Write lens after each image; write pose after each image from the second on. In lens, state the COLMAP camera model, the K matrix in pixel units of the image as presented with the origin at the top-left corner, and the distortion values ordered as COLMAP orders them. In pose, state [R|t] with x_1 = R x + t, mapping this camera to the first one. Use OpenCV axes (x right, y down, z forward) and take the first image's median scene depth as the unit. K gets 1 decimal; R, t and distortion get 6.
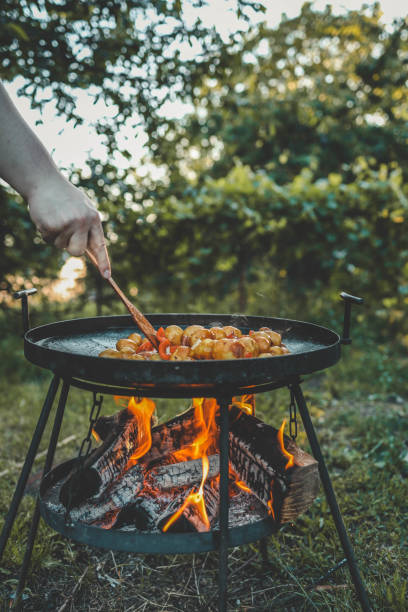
lens RADIAL K [[642.5, 0, 206.8], [0, 642.5, 305.5], [0, 0, 1]] dist [-0.035237, 0.000000]
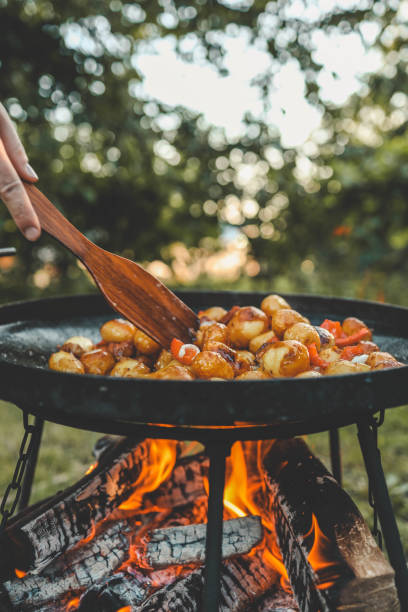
lens RADIAL K [[678.7, 0, 206.9], [0, 678.7, 305.4], [0, 0, 1]] dist [-0.034516, 0.000000]
pose [[0.964390, 0.042148, -0.261104, 0.110664], [-0.033502, 0.998736, 0.037480, 0.001571], [0.262353, -0.027398, 0.964583, 0.285939]]
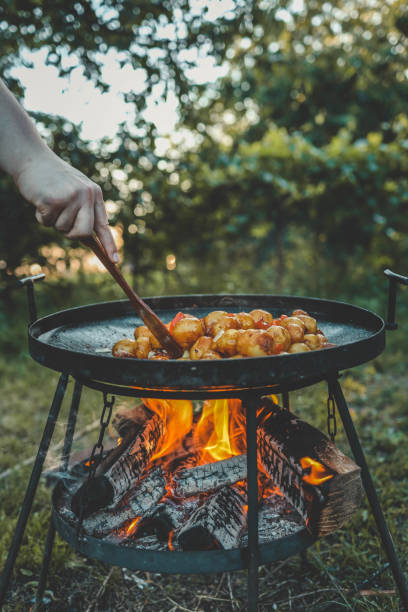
lens RADIAL K [[642.5, 0, 208.7], [0, 642.5, 307.0], [0, 0, 1]] dist [-0.035237, 0.000000]
pose [[0.998038, -0.020447, -0.059173, 0.016013], [0.023607, 0.998304, 0.053216, -0.018165], [0.057984, -0.054509, 0.996828, 0.090052]]
